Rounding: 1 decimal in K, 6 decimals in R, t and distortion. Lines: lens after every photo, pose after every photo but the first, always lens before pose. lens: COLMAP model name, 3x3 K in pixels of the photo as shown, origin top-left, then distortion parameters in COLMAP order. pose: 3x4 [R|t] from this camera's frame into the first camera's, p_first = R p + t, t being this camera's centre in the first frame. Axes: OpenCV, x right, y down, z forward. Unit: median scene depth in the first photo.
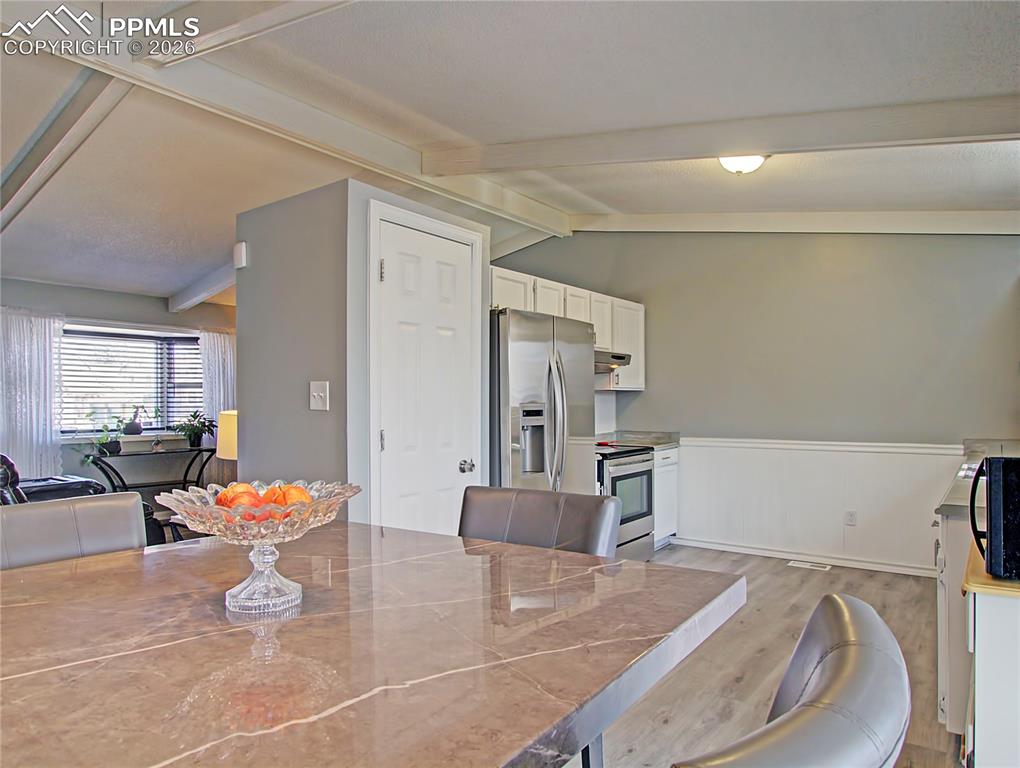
lens RADIAL K [[668.9, 0, 512.8], [0, 668.9, 410.6], [0, 0, 1]] dist [-0.009411, -0.004620]
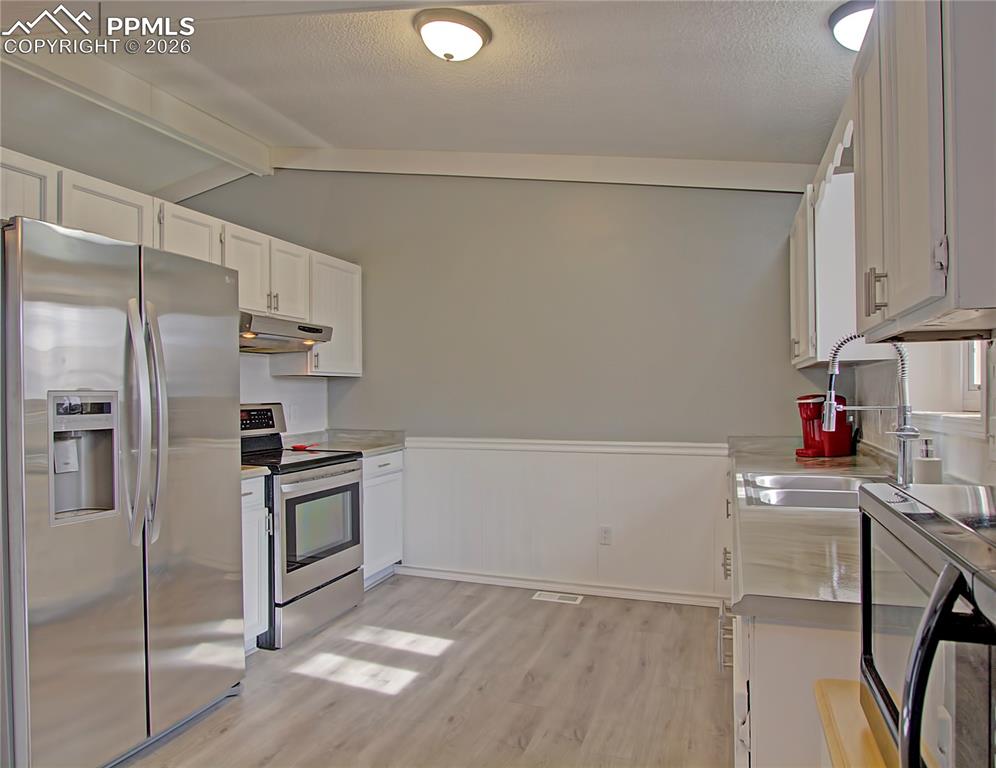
lens RADIAL K [[657.4, 0, 496.9], [0, 657.4, 387.8], [0, 0, 1]] dist [-0.005026, -0.001452]
pose [[0.958485, 0.003262, 0.285124, 0.147757], [0.002820, 0.999777, -0.020920, -0.001106], [-0.285129, 0.020856, 0.958262, 0.259944]]
